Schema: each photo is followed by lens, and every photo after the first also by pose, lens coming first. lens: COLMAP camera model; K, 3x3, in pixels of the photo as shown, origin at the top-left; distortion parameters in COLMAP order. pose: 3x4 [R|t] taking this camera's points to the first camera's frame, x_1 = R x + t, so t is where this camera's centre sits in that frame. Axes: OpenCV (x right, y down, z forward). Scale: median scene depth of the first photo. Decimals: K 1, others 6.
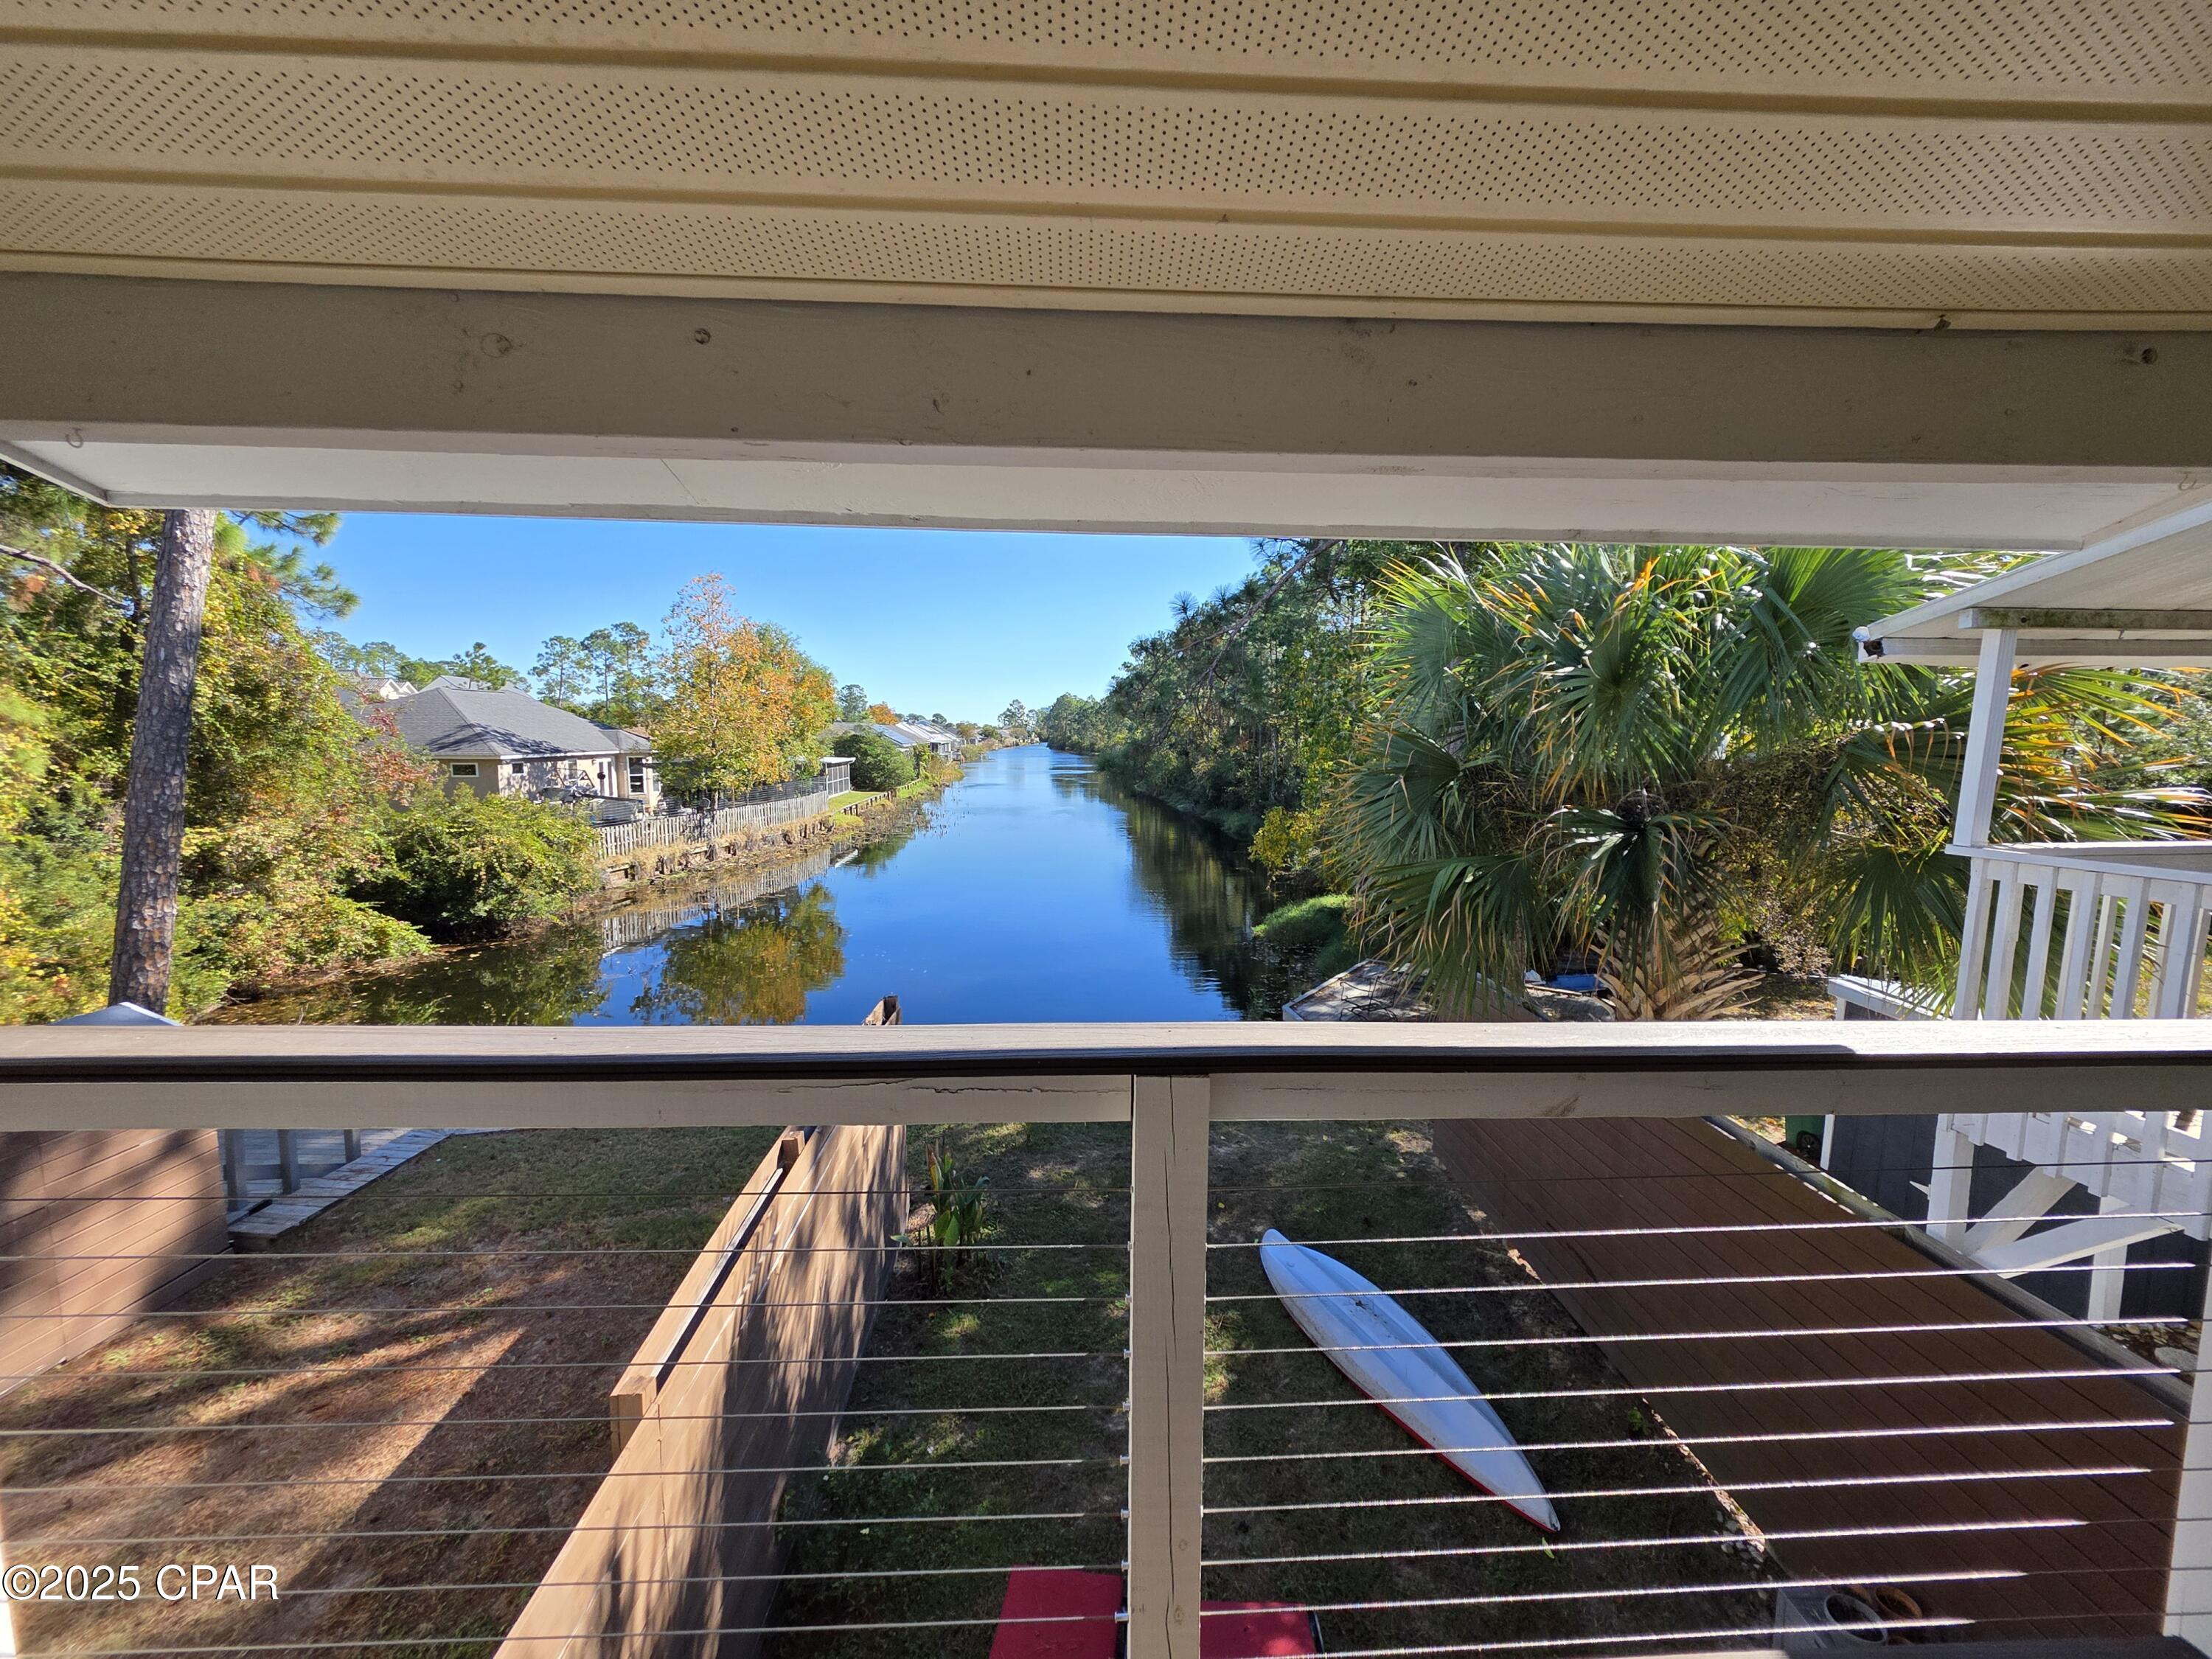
lens RADIAL K [[894.4, 0, 1108.3], [0, 894.4, 840.9], [0, 0, 1]] dist [0.001516, 0.000165]
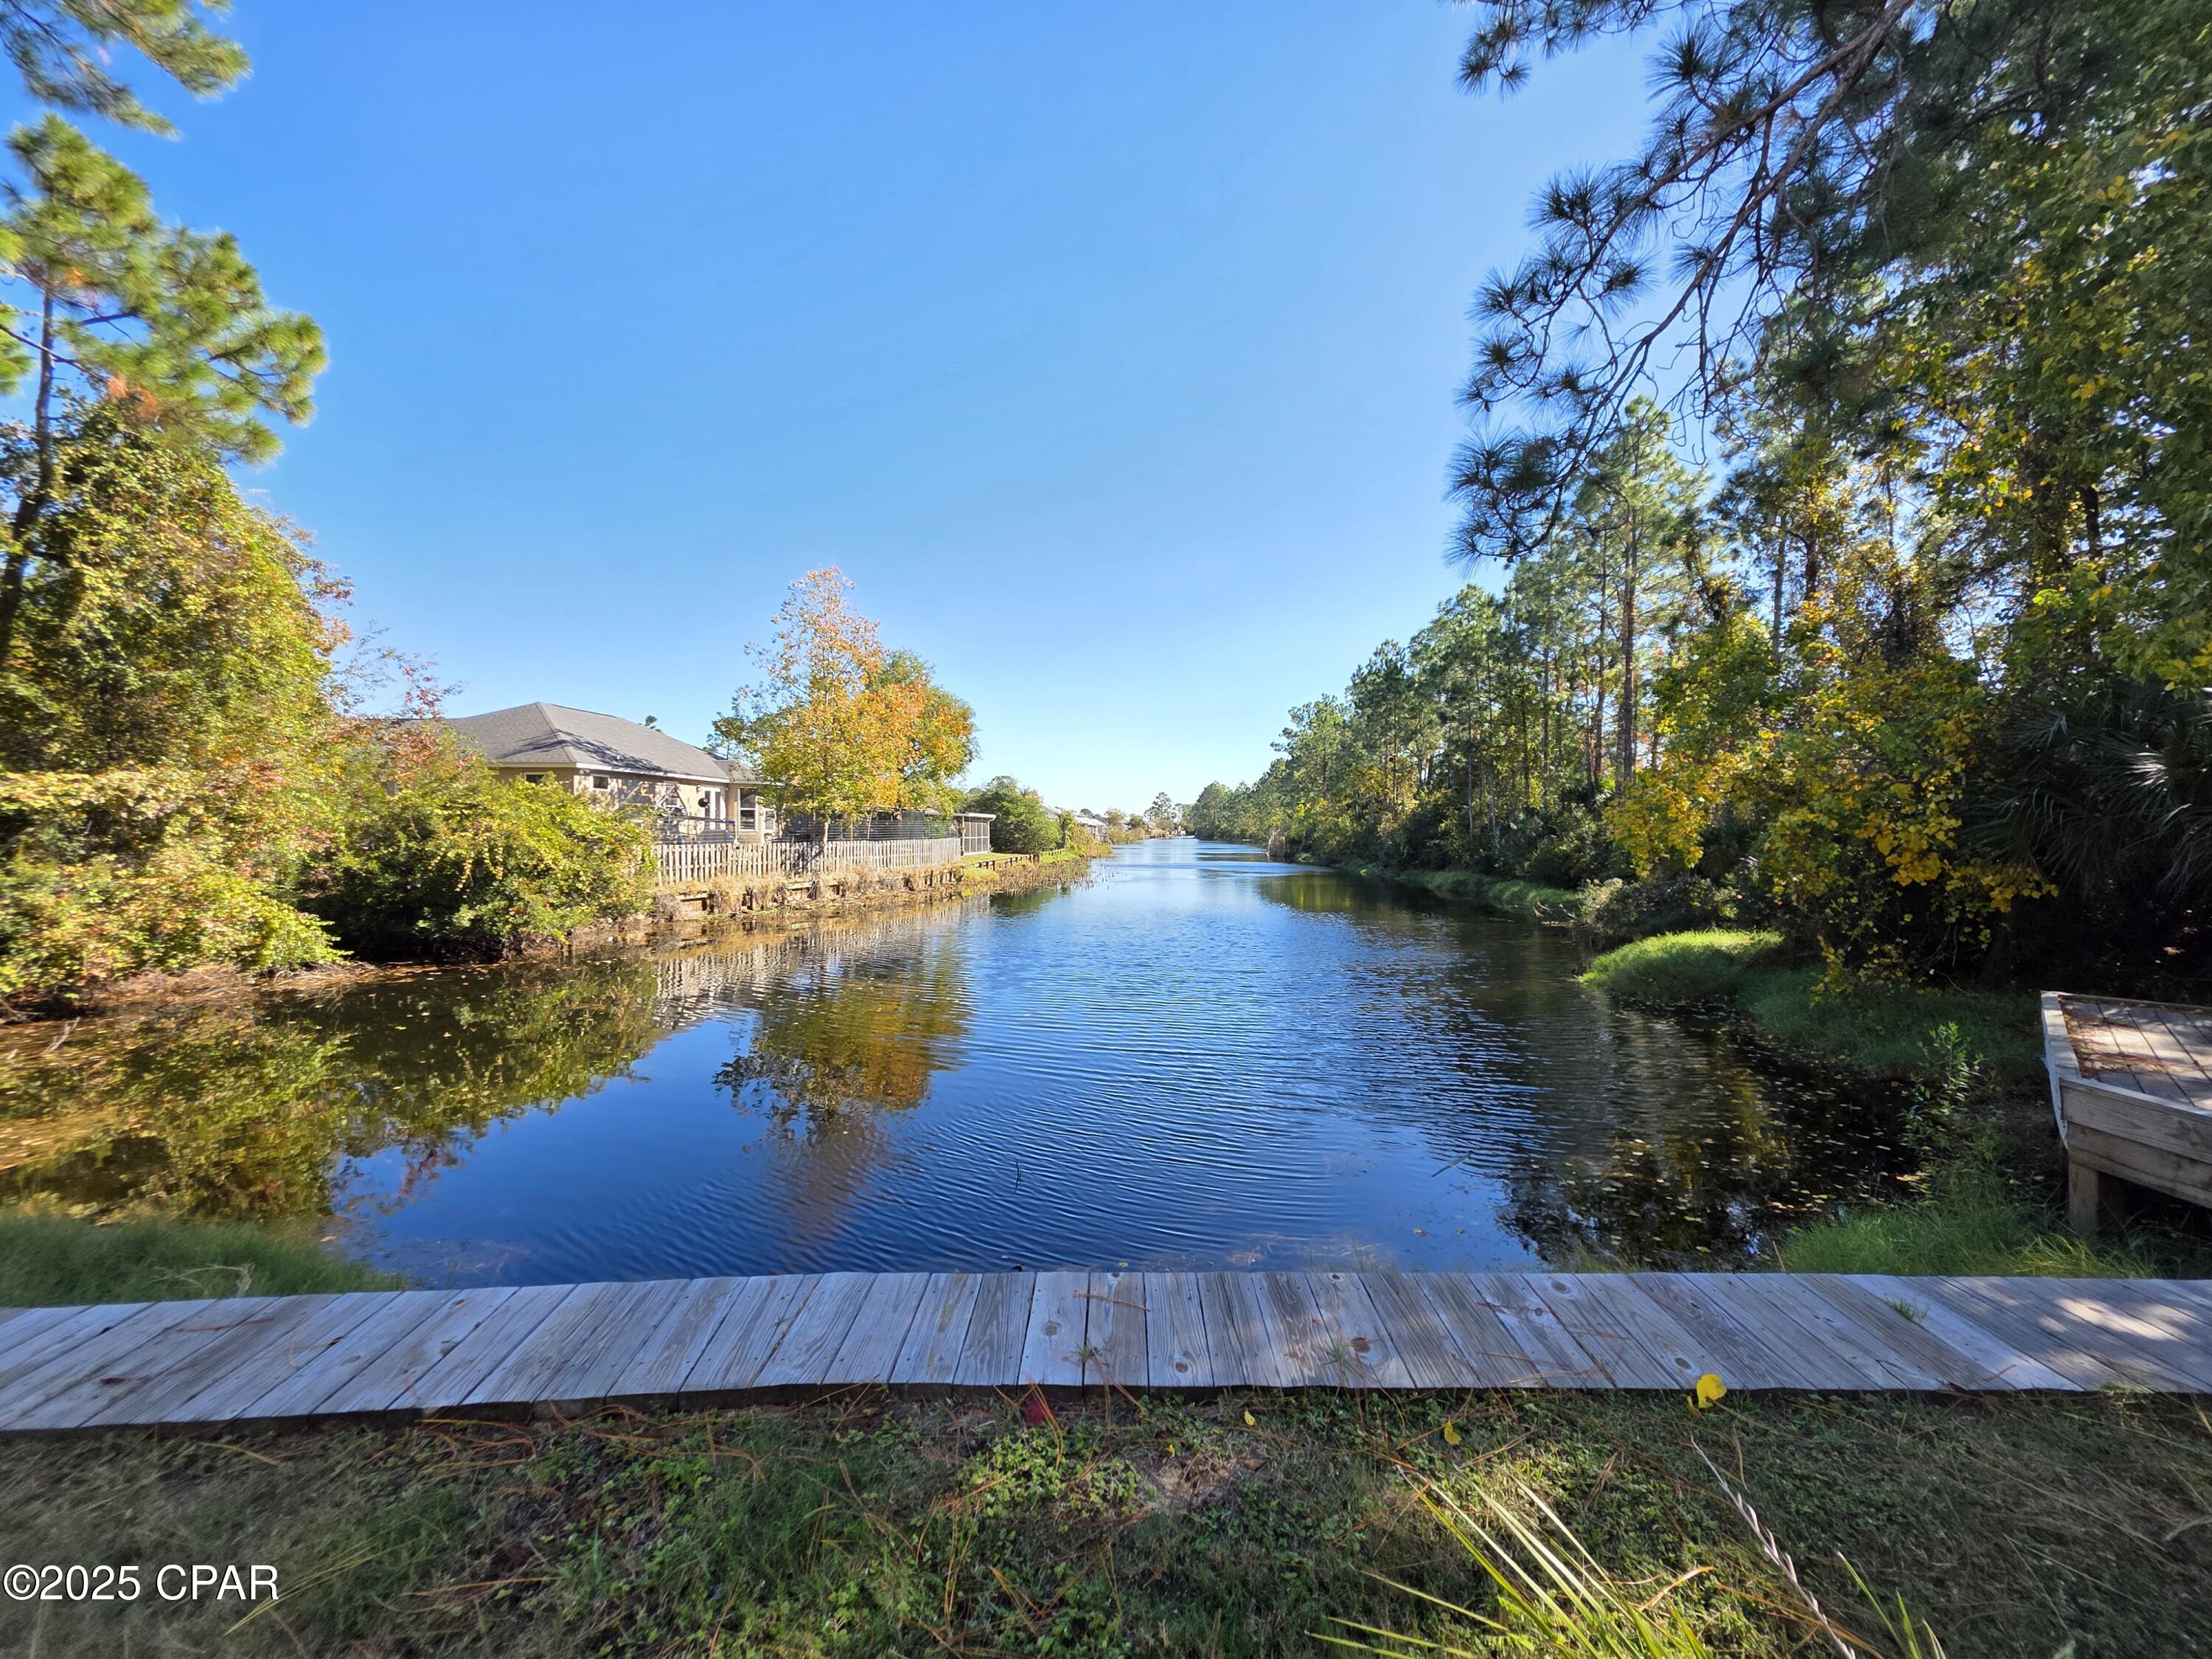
lens RADIAL K [[889.9, 0, 1117.4], [0, 889.9, 838.2], [0, 0, 1]] dist [0.000563, 0.000008]
pose [[0.988717, 0.001796, -0.149786, -0.044877], [-0.018845, 0.993475, -0.112486, 0.054759], [0.148606, 0.114039, 0.982299, 0.235988]]
